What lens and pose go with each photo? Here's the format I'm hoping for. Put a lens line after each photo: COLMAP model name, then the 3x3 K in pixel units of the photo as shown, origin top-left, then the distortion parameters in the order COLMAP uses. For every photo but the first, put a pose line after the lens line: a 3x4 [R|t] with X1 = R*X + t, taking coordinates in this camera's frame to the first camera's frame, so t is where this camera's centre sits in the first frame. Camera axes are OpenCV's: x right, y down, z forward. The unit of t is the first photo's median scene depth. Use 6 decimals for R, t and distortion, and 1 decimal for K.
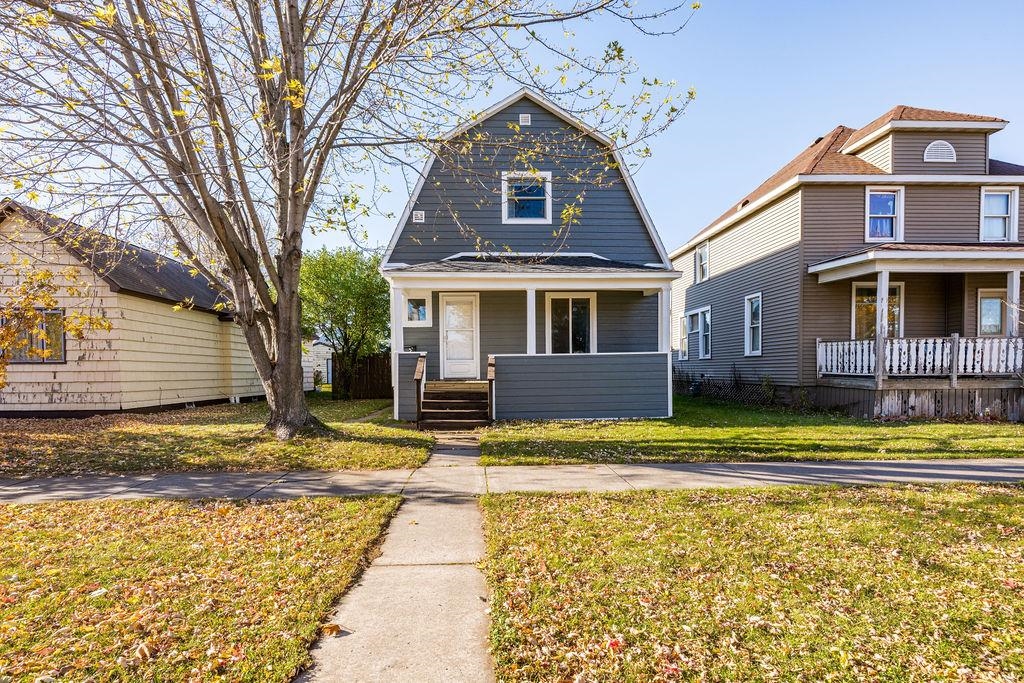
lens RADIAL K [[488.7, 0, 510.2], [0, 488.7, 344.6], [0, 0, 1]] dist [0.000214, 0.002431]
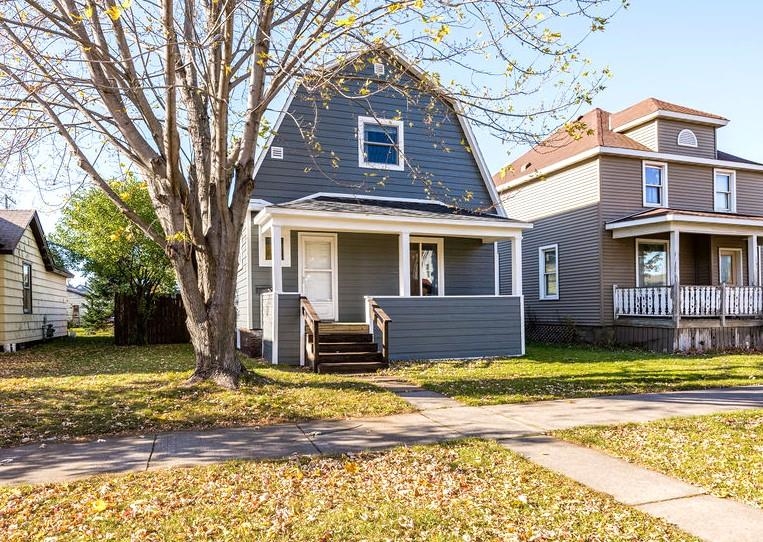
lens RADIAL K [[481.7, 0, 360.2], [0, 481.7, 270.2], [0, 0, 1]] dist [-0.003804, 0.002371]
pose [[0.964385, 0.023555, 0.263451, -0.275618], [-0.013920, 0.999166, -0.038382, 0.004486], [-0.264136, 0.033348, 0.963909, 0.046837]]
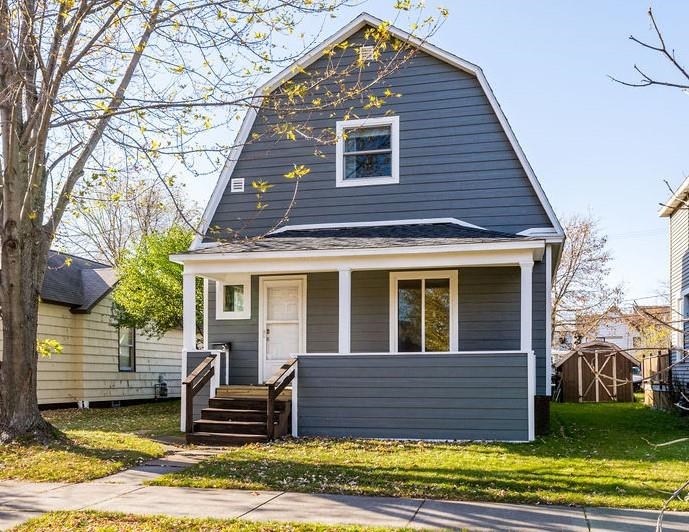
lens RADIAL K [[665.5, 0, 355.7], [0, 665.5, 307.4], [0, 0, 1]] dist [-0.001308, 0.000000]
pose [[0.962167, -0.015016, -0.272046, 0.308115], [0.002403, 0.998909, -0.046638, -0.003366], [0.272450, 0.044220, 0.961153, -0.014973]]
